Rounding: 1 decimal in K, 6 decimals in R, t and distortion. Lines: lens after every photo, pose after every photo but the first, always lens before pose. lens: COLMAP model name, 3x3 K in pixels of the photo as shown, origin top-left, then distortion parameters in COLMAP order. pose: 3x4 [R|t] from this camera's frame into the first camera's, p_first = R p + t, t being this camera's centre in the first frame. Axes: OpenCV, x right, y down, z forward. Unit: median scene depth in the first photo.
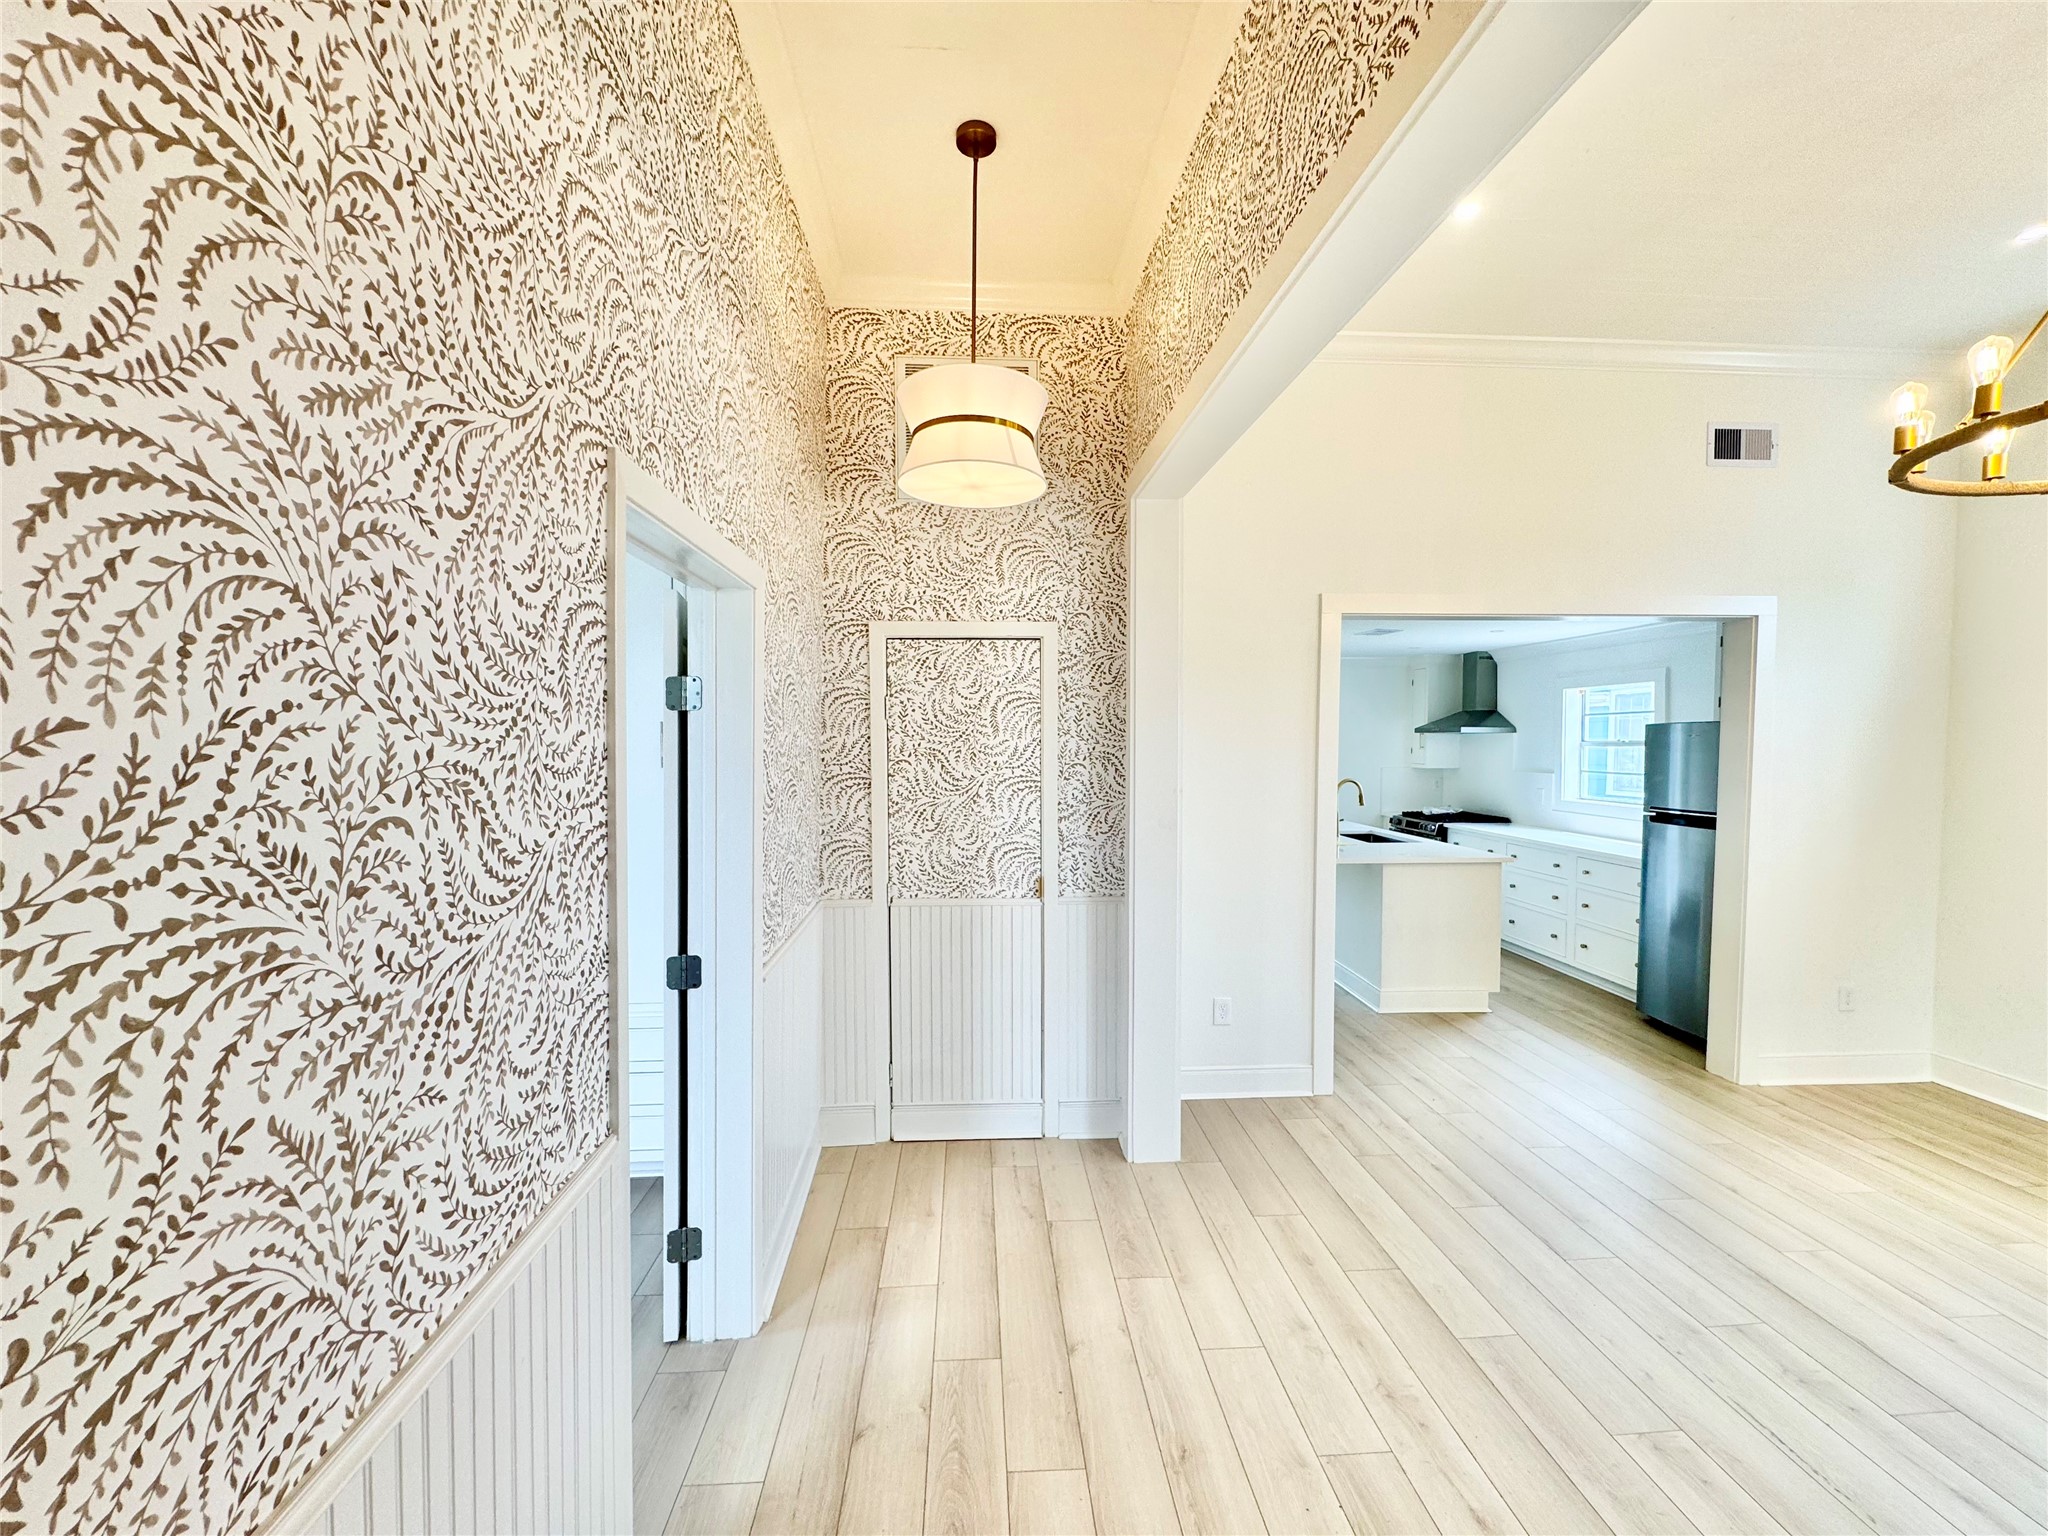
lens RADIAL K [[815.6, 0, 1024.8], [0, 815.6, 768.6], [0, 0, 1]] dist [-0.002493, 0.000058]
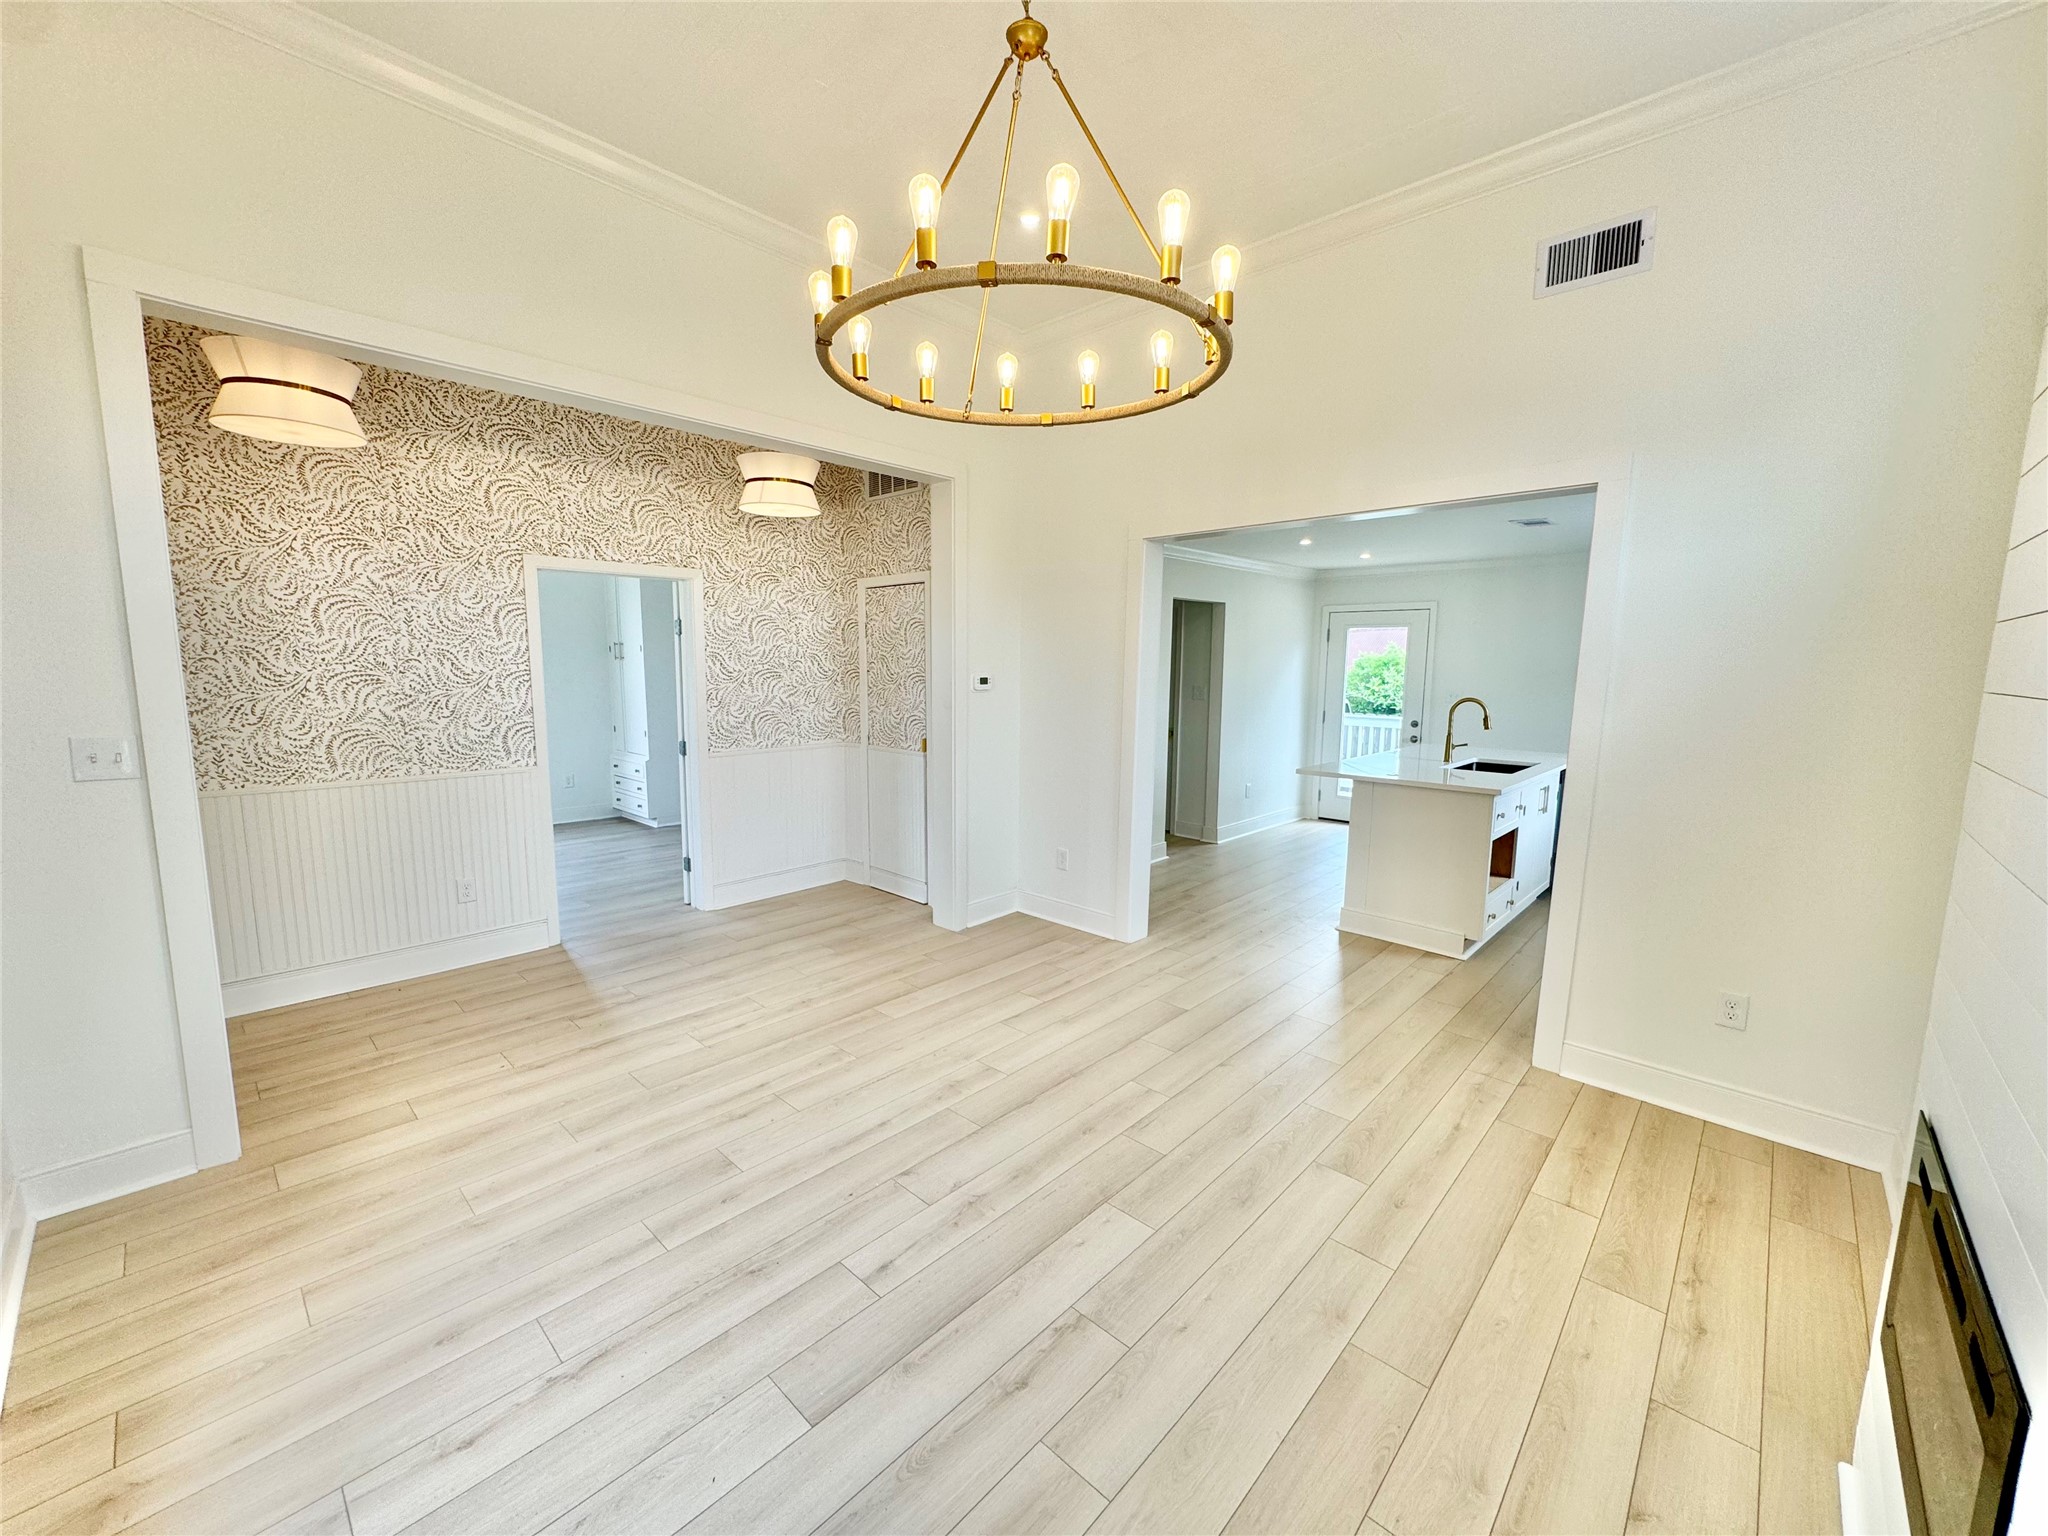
lens RADIAL K [[813.3, 0, 1021.7], [0, 813.3, 773.0], [0, 0, 1]] dist [-0.008446, -0.000014]
pose [[0.681141, 0.102658, -0.724919, 1.061832], [-0.032428, 0.993380, 0.110206, 0.017698], [0.731434, -0.051558, 0.679961, 0.069218]]
